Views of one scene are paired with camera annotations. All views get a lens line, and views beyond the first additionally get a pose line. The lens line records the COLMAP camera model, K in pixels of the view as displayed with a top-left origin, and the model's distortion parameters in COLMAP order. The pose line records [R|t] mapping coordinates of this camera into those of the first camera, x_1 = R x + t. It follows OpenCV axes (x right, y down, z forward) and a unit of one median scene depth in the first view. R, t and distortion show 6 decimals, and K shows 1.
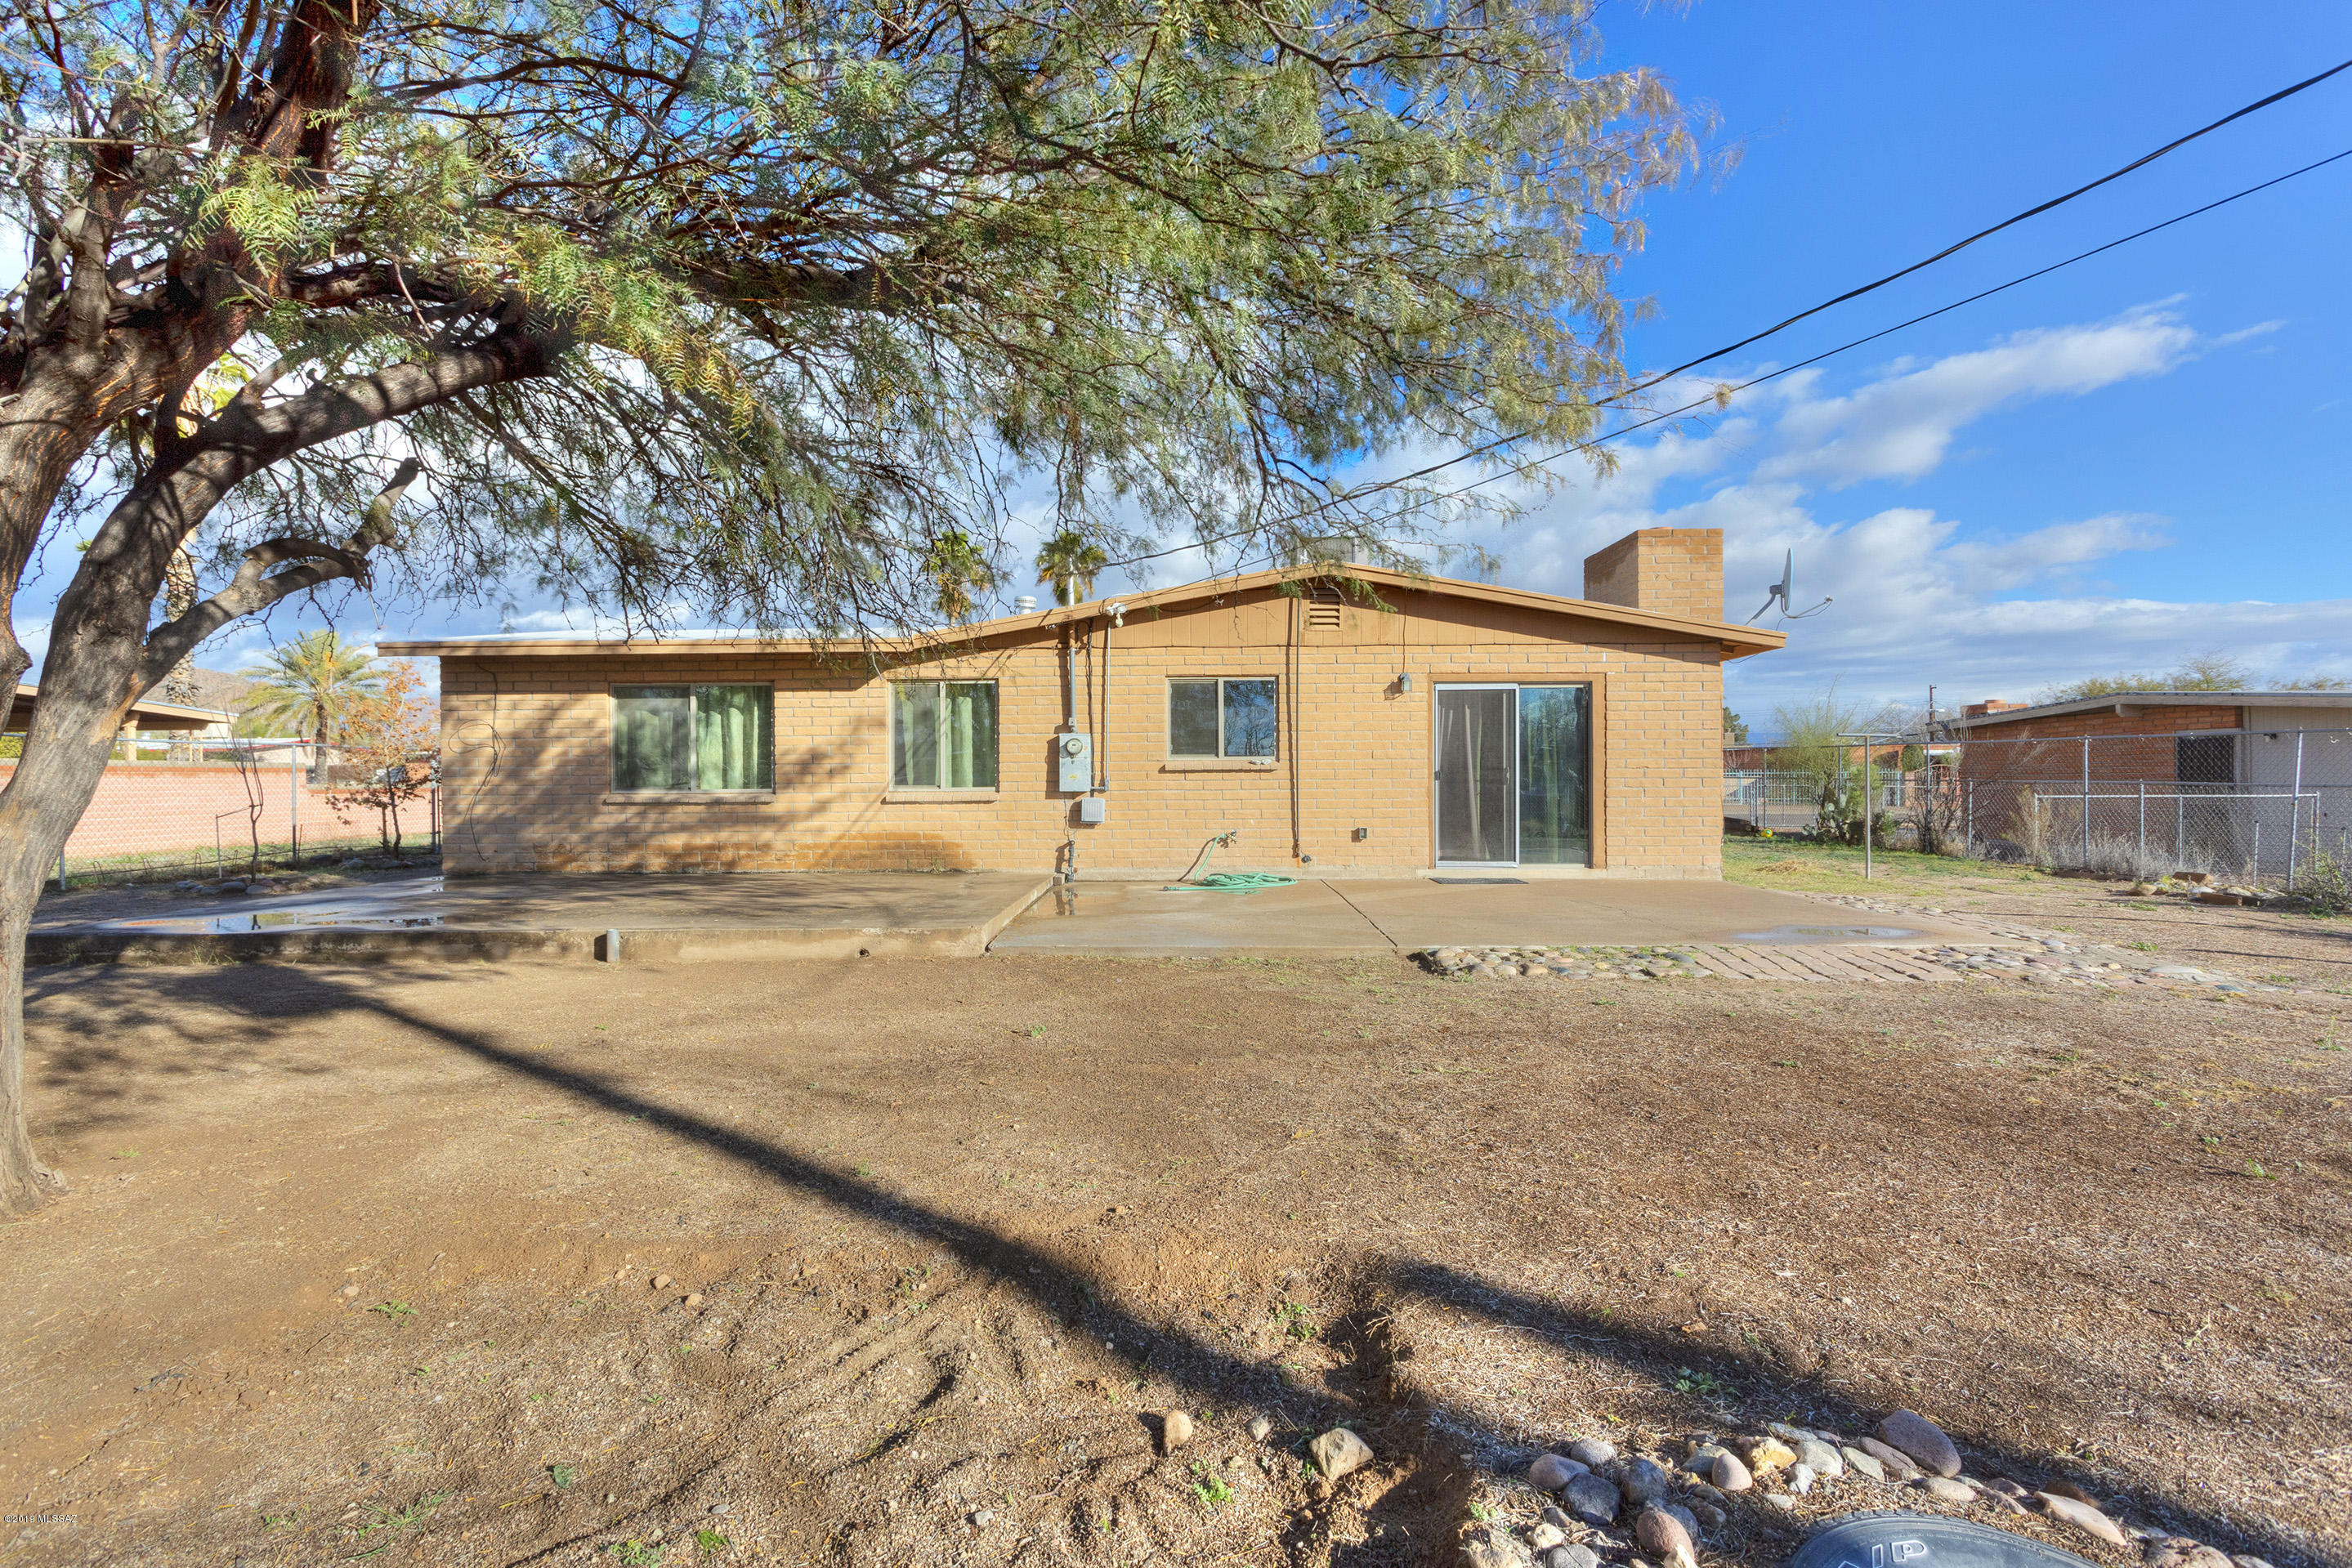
lens RADIAL K [[1138.1, 0, 1167.2], [0, 1138.1, 774.4], [0, 0, 1]] dist [0.001356, 0.000832]
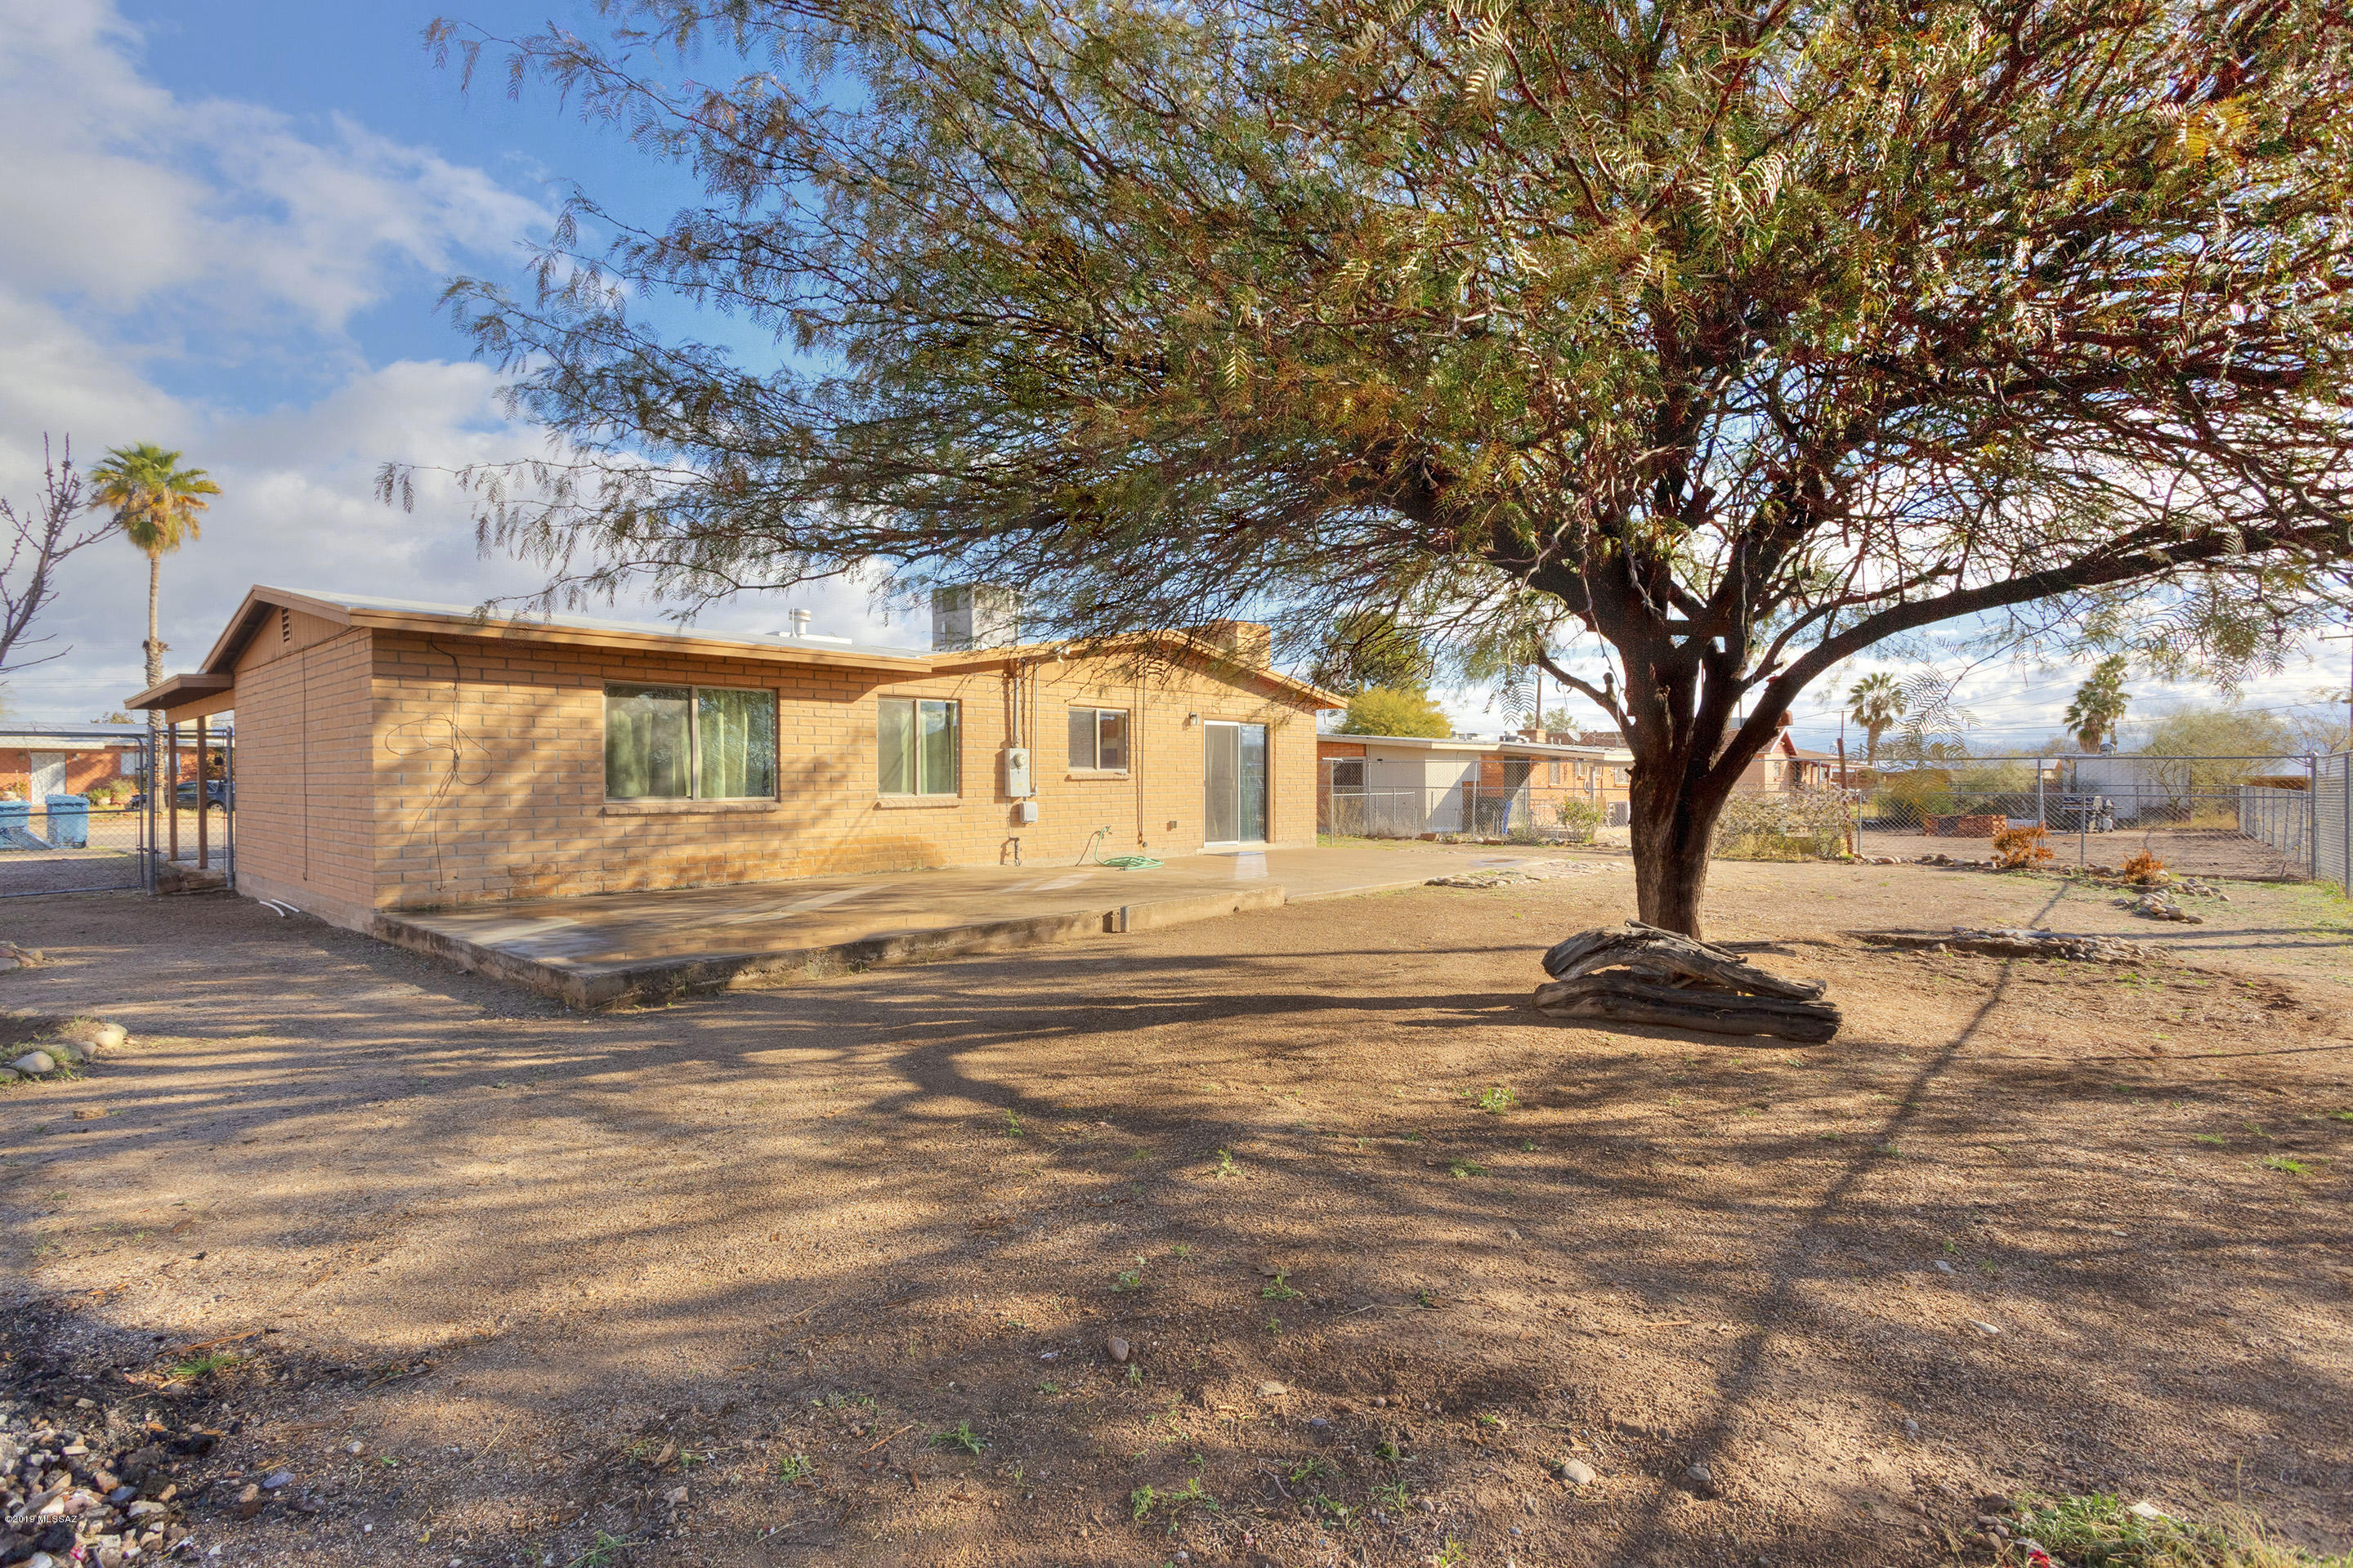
lens RADIAL K [[1105.8, 0, 1159.4], [0, 1105.8, 775.7], [0, 0, 1]] dist [0.001061, 0.000383]
pose [[0.665951, 0.004488, 0.745982, -0.848349], [0.001241, 0.999974, -0.007123, 0.001680], [-0.745994, 0.005670, 0.665928, 0.105289]]
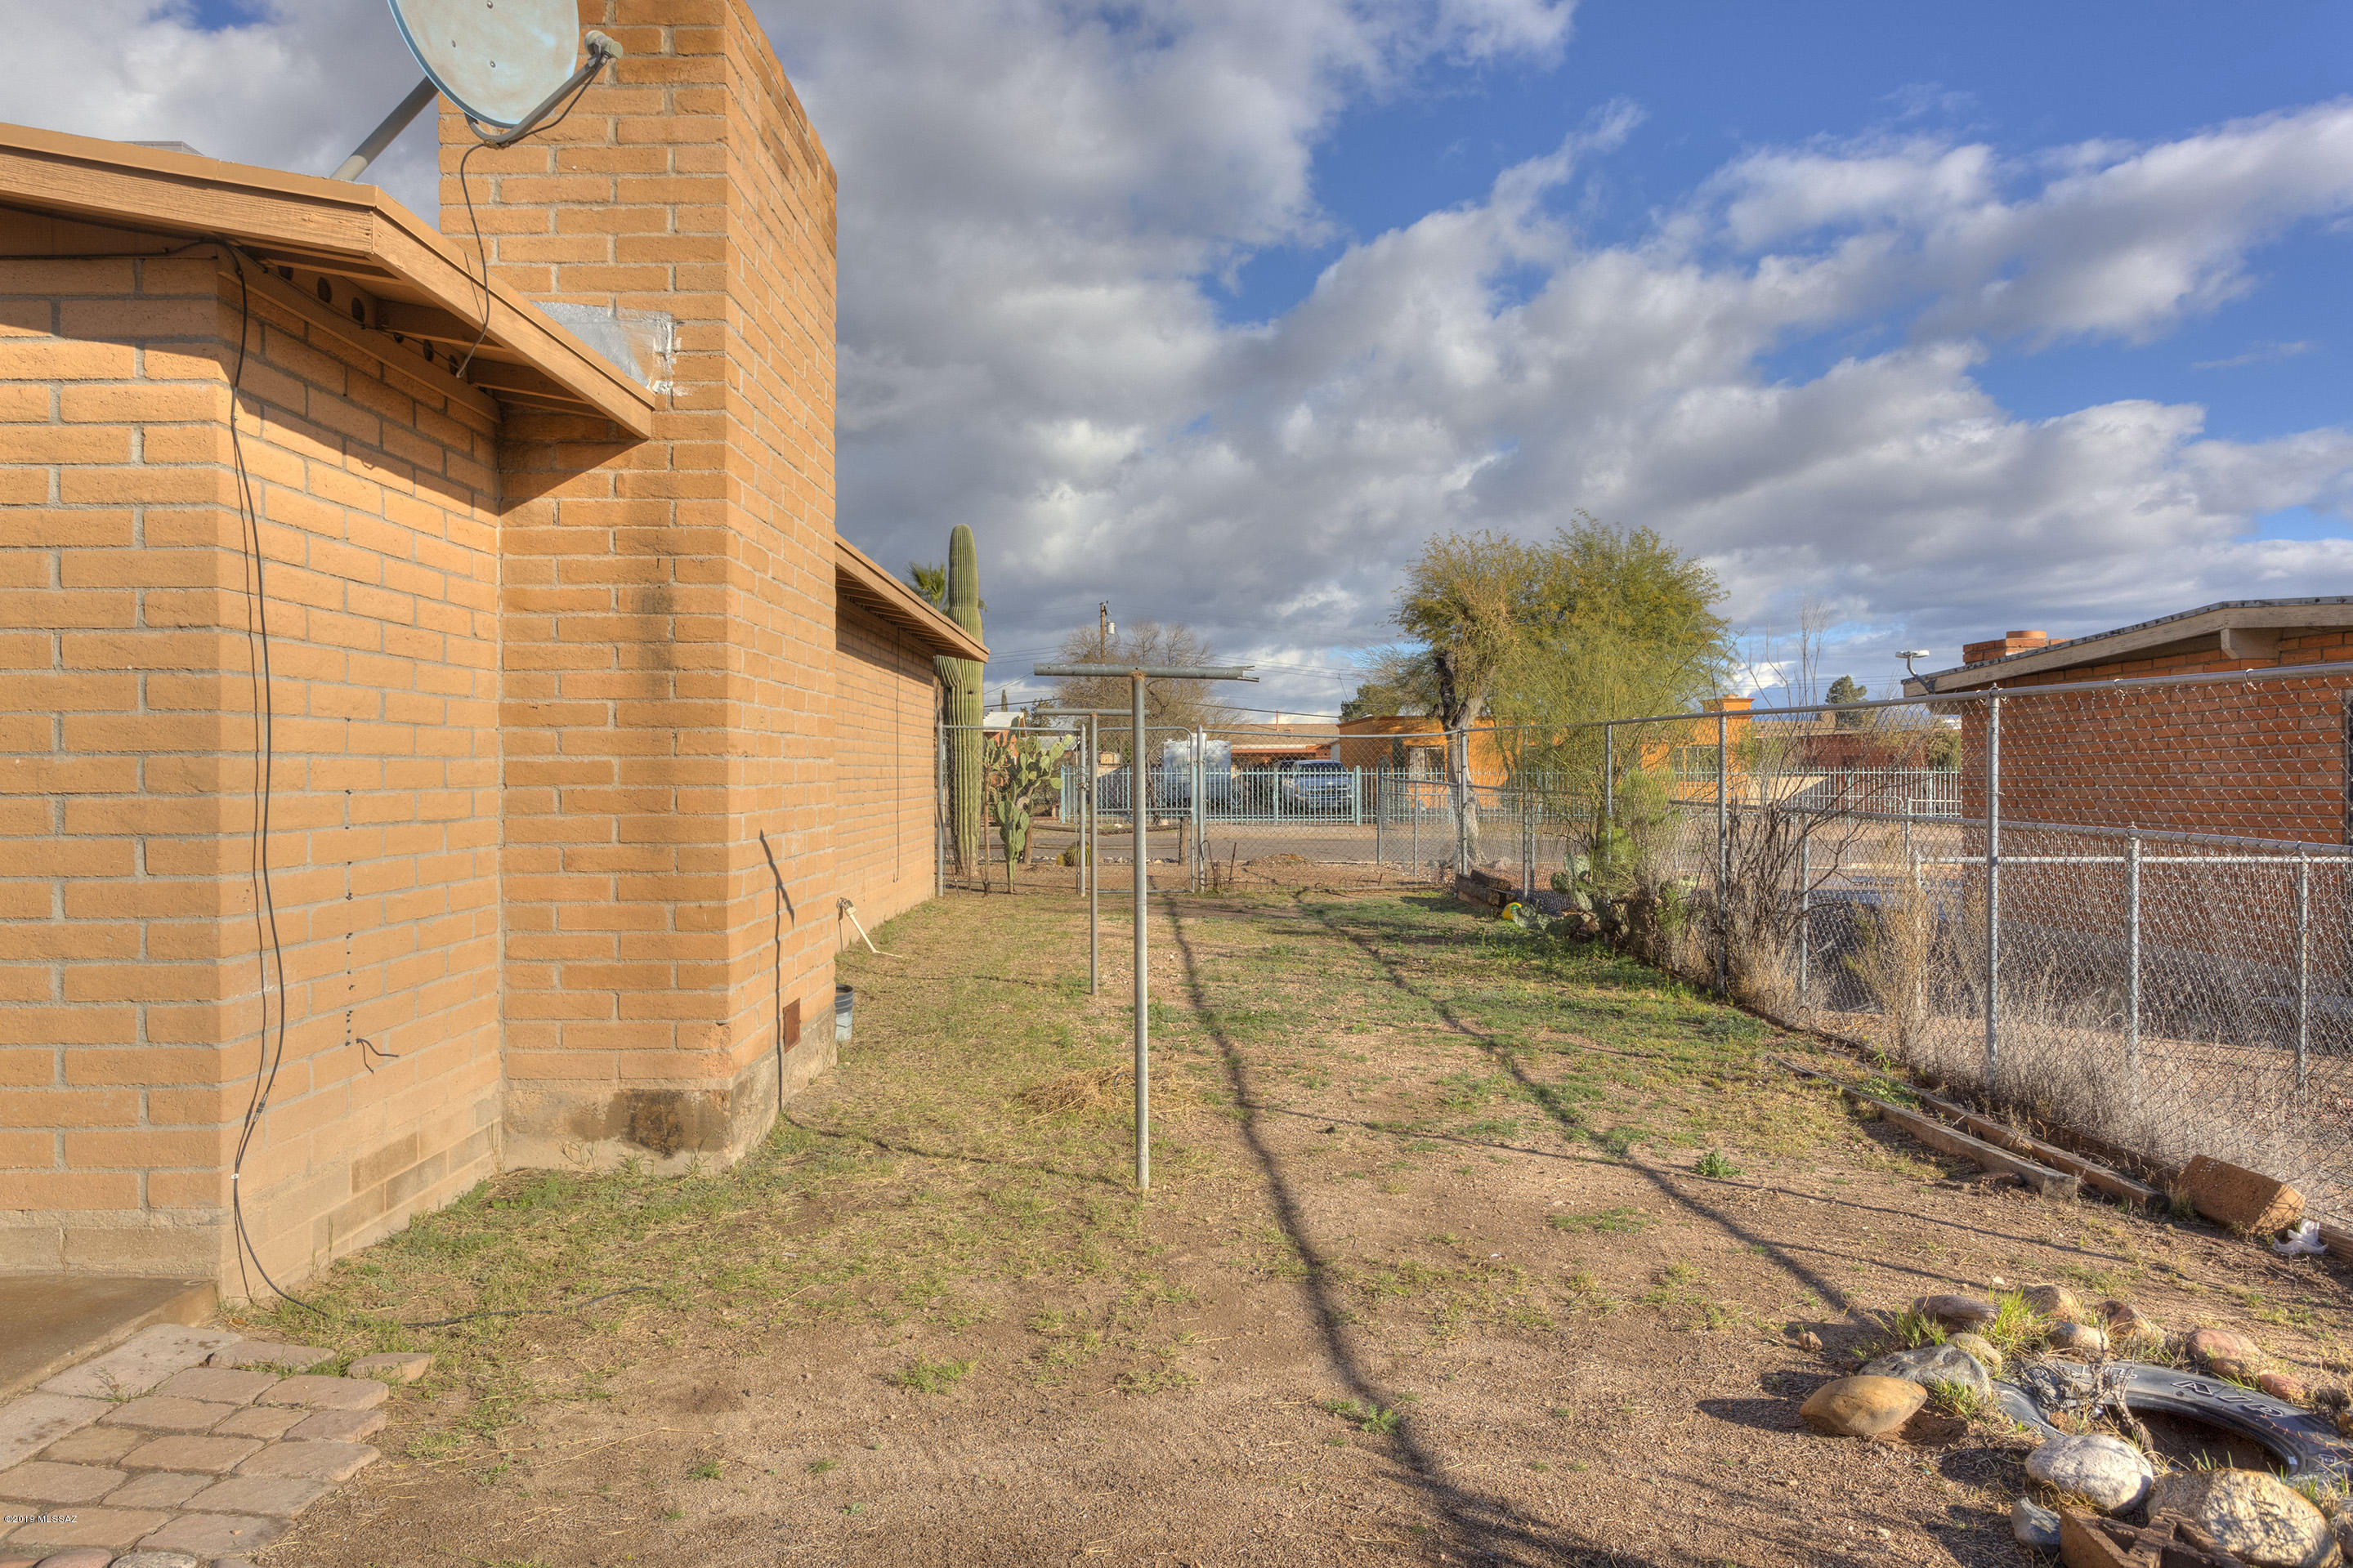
lens RADIAL K [[1614.7, 0, 1176.5], [0, 1614.7, 784.0], [0, 0, 1]] dist [-0.003629, -0.000638]
pose [[0.999533, -0.001486, 0.030522, 0.668533], [0.001263, 0.999972, 0.007329, -0.009780], [-0.030532, -0.007287, 0.999507, 0.631212]]
